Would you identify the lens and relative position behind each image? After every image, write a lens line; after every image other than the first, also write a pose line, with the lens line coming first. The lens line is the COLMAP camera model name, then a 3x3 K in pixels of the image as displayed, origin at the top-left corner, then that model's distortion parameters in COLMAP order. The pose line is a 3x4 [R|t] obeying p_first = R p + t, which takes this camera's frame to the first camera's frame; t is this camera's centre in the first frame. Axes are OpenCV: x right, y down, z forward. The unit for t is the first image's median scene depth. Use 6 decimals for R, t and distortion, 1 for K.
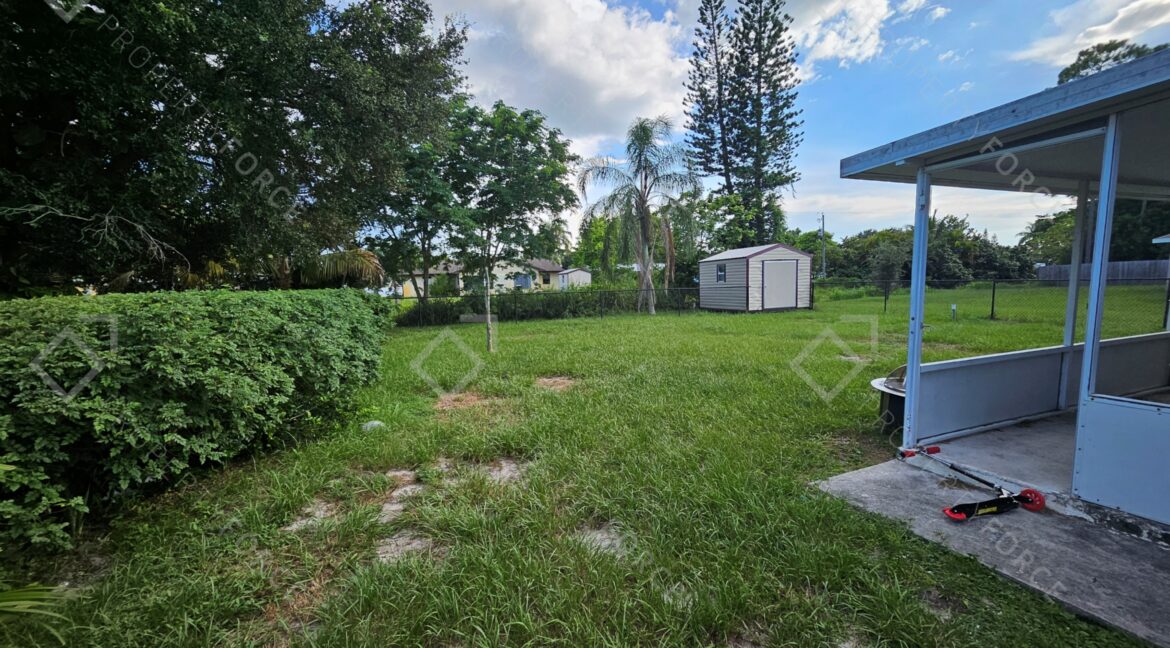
lens RADIAL K [[441.4, 0, 585.0], [0, 441.4, 324.0], [0, 0, 1]] dist [0.000126, 0.000006]
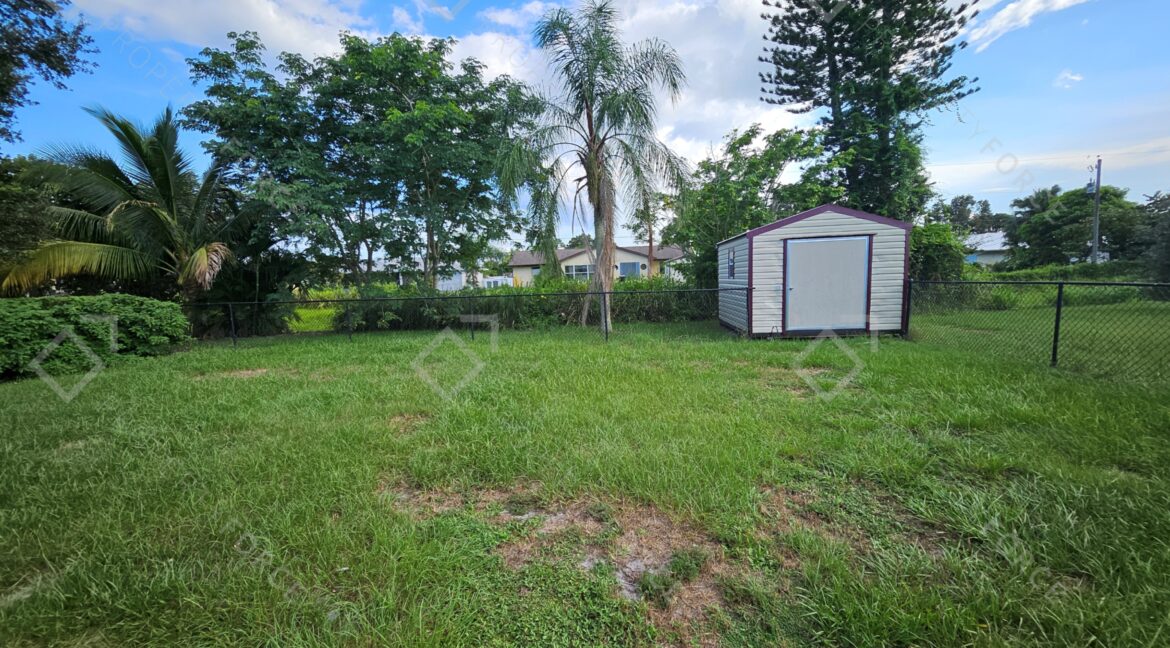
lens RADIAL K [[441.4, 0, 585.0], [0, 441.4, 324.0], [0, 0, 1]] dist [0.000126, 0.000006]
pose [[0.918272, 0.040957, -0.393826, 0.374942], [-0.028673, 0.998903, 0.037027, -0.052894], [0.394910, -0.022709, 0.918439, 0.403280]]
